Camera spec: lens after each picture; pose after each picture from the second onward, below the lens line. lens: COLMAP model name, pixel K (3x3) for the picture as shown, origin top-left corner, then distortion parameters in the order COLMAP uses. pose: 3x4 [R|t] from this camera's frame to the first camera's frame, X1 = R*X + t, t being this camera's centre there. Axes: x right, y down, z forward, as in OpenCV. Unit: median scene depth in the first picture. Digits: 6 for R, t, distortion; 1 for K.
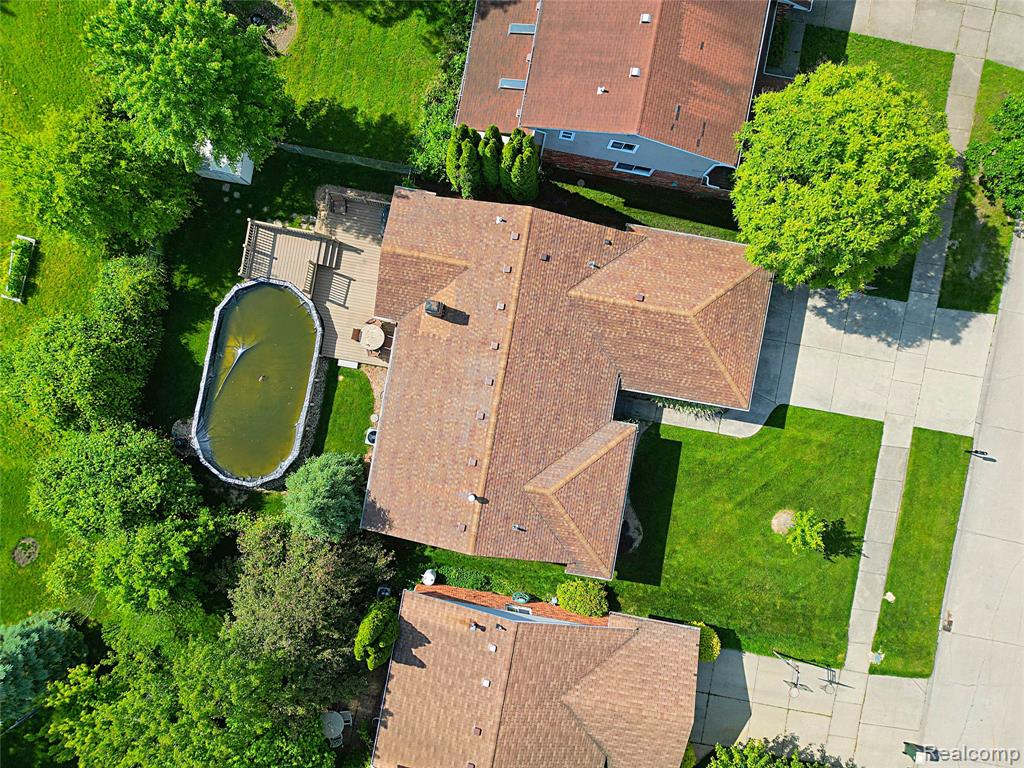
lens RADIAL K [[711.5, 0, 514.4], [0, 711.5, 382.8], [0, 0, 1]] dist [0.058137, -0.050474]
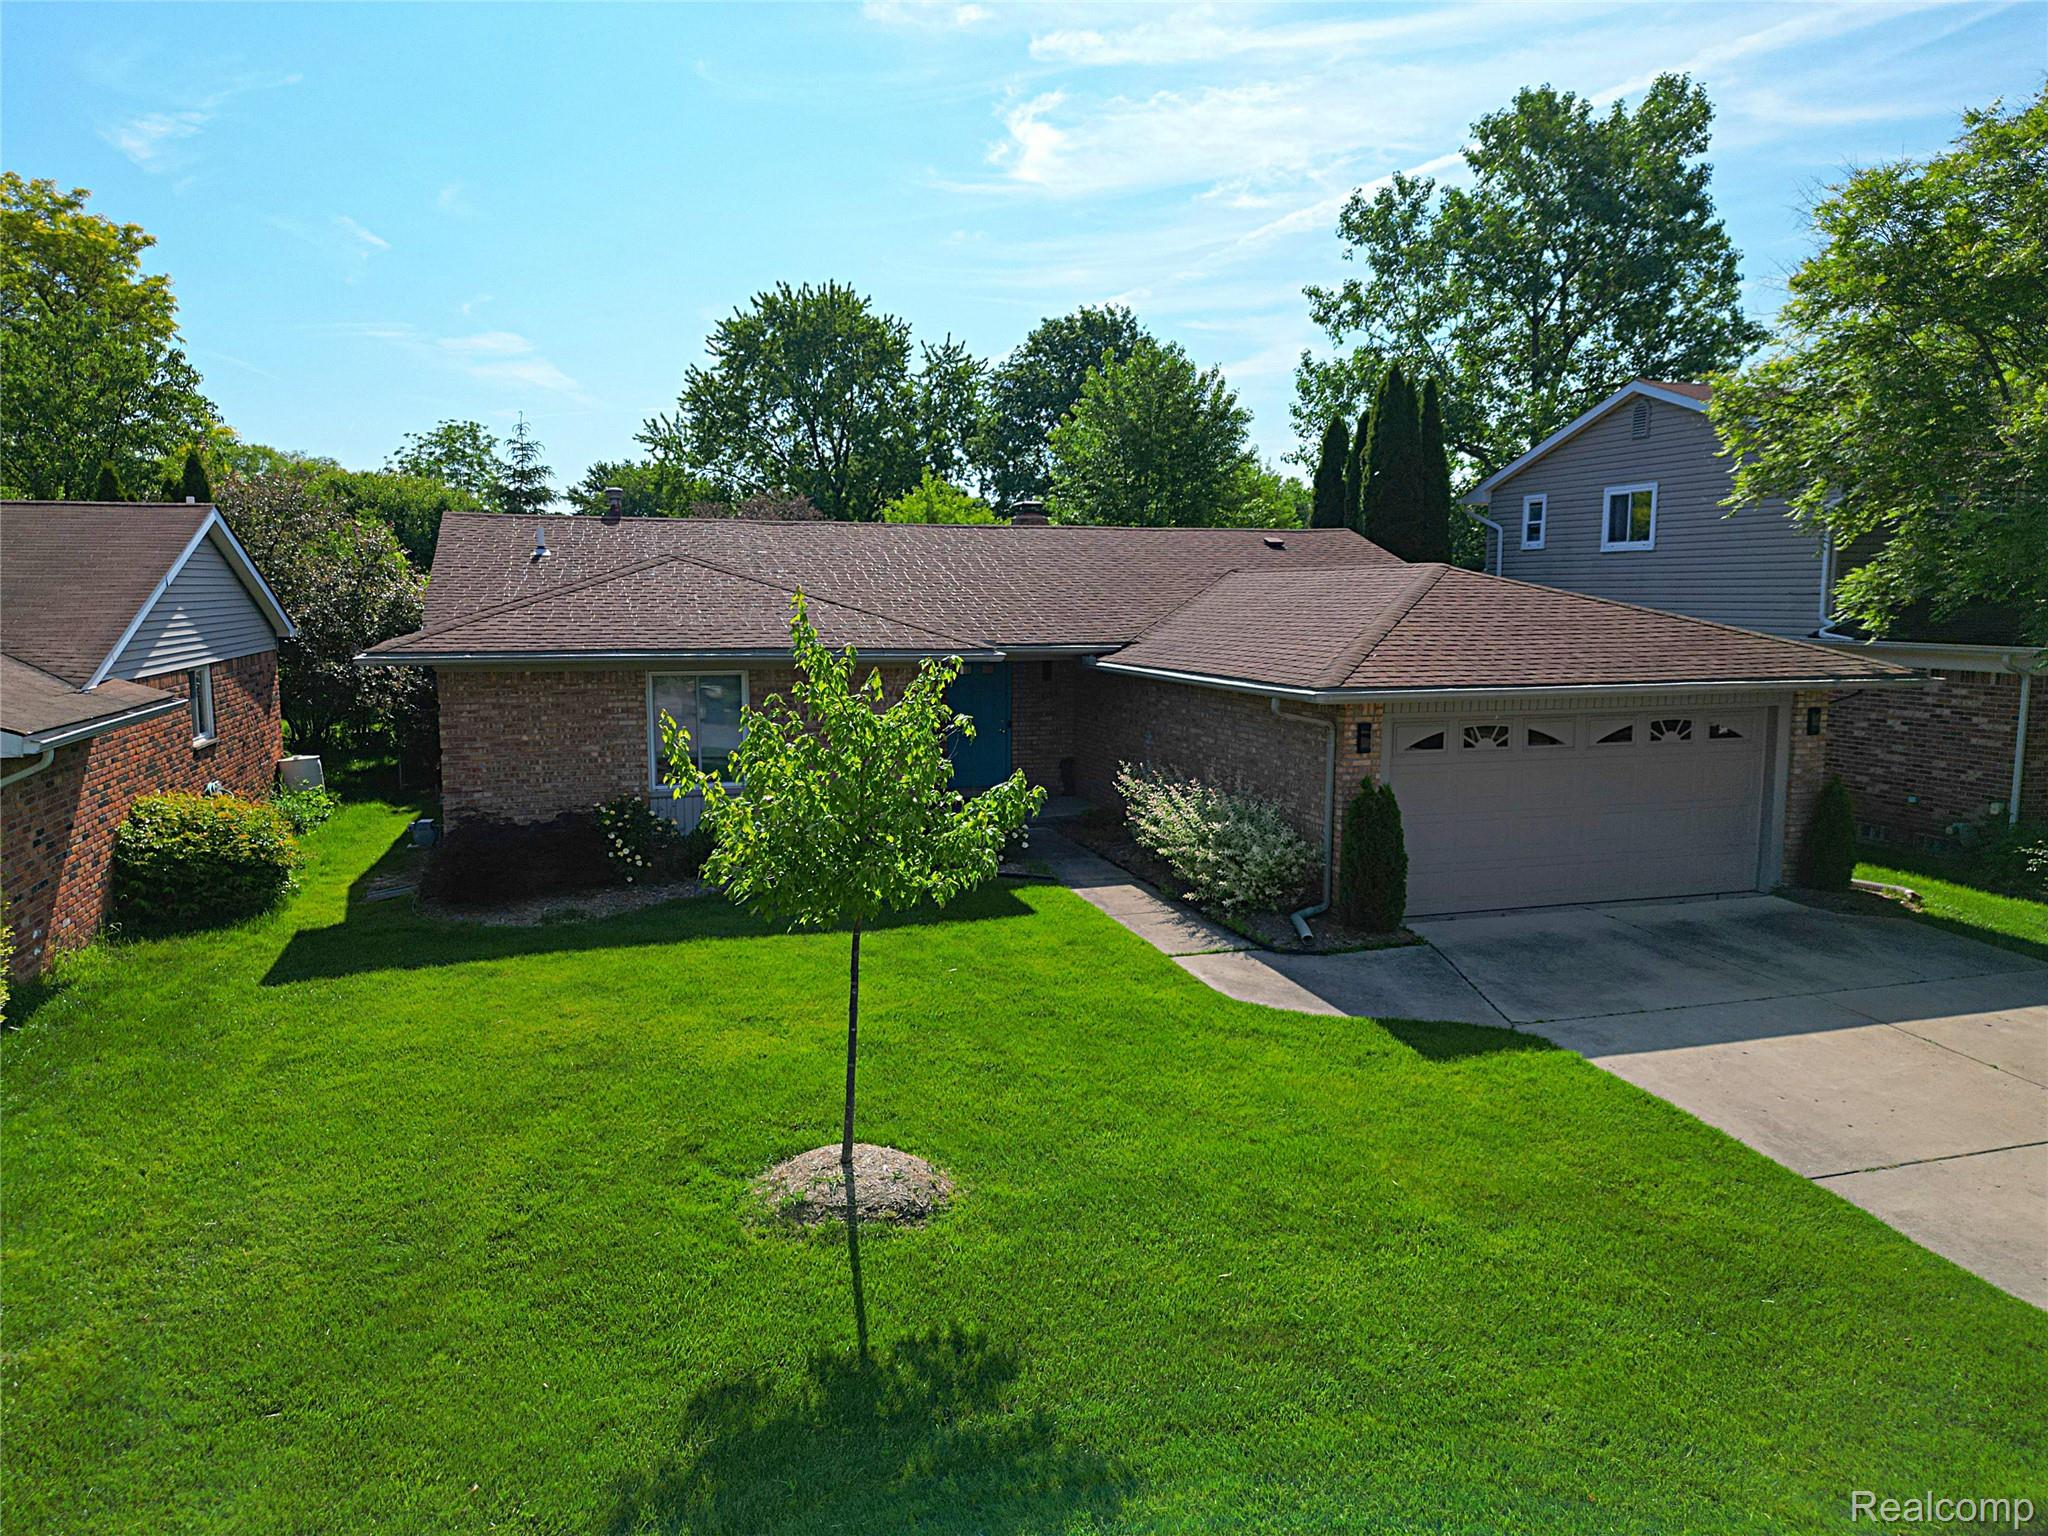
lens RADIAL K [[1423.0, 0, 1009.9], [0, 1423.0, 763.2], [0, 0, 1]] dist [0.058137, -0.050474]
pose [[0.457844, 0.096168, -0.883816, 0.622230], [-0.889019, 0.043983, -0.455754, 0.290468], [-0.004956, 0.994393, 0.105633, 0.947661]]
